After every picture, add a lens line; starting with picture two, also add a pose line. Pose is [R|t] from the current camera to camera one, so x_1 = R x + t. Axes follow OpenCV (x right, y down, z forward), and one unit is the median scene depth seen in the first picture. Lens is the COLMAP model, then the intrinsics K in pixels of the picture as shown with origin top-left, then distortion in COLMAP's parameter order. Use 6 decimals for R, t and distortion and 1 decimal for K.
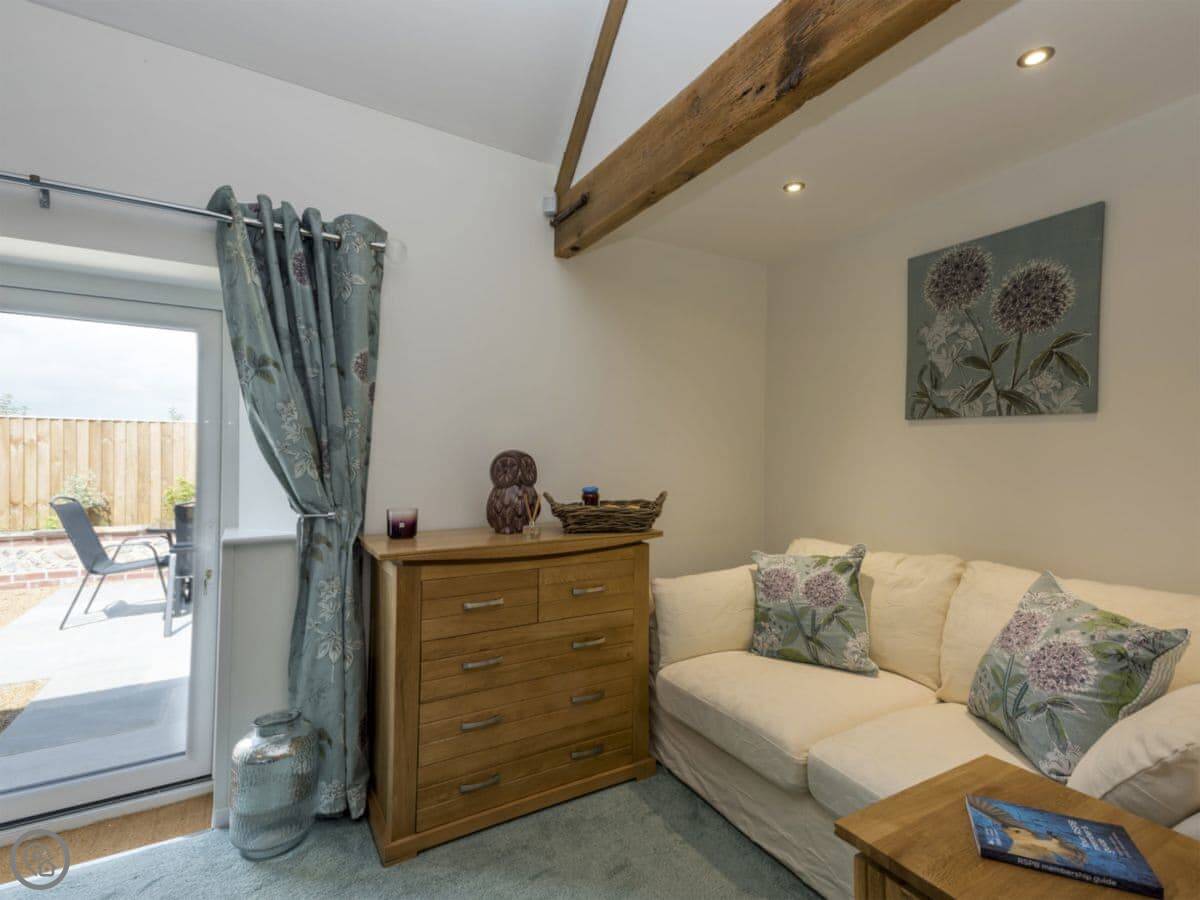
lens RADIAL K [[612.8, 0, 600.0], [0, 612.8, 450.0], [0, 0, 1]] dist [0.046414, 0.000393]
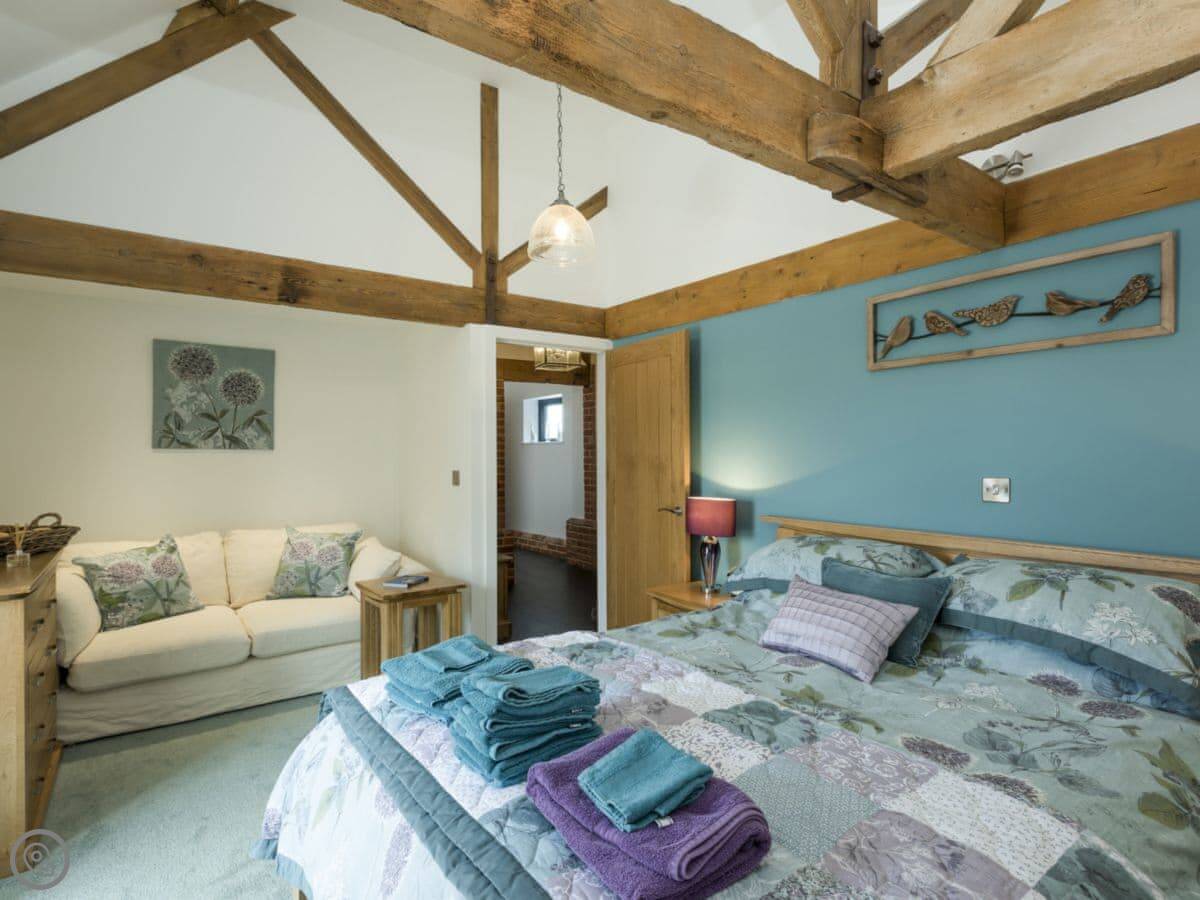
lens RADIAL K [[612.8, 0, 600.0], [0, 612.8, 450.0], [0, 0, 1]] dist [0.046414, 0.000393]
pose [[-0.119707, -0.004696, 0.992798, -1.234714], [-0.007608, 0.999964, 0.003813, -0.065624], [-0.992780, -0.007097, -0.119738, 0.146069]]
